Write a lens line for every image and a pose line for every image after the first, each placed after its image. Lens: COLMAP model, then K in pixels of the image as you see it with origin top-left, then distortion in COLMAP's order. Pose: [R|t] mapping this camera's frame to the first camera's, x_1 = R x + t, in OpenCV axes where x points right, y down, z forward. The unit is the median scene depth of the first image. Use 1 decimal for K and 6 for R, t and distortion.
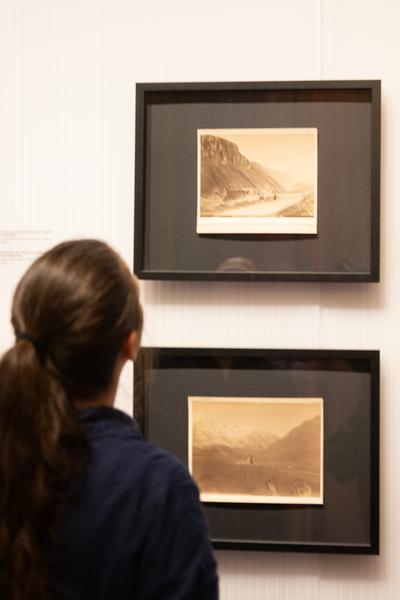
lens RADIAL K [[543.7, 0, 200.0], [0, 543.7, 300.0], [0, 0, 1]] dist [-0.030799, 0.002105]
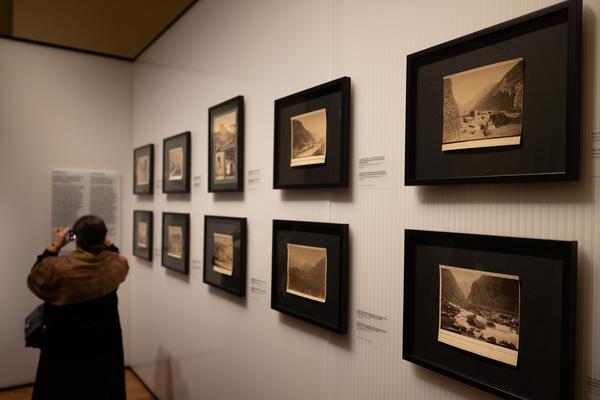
lens RADIAL K [[480.5, 0, 300.0], [0, 480.5, 200.0], [0, 0, 1]] dist [-0.013868, 0.002037]
pose [[0.615585, -0.008604, -0.788023, 1.500427], [0.006574, 0.999962, -0.005782, 0.018114], [0.788043, -0.001621, 0.615618, -0.126764]]
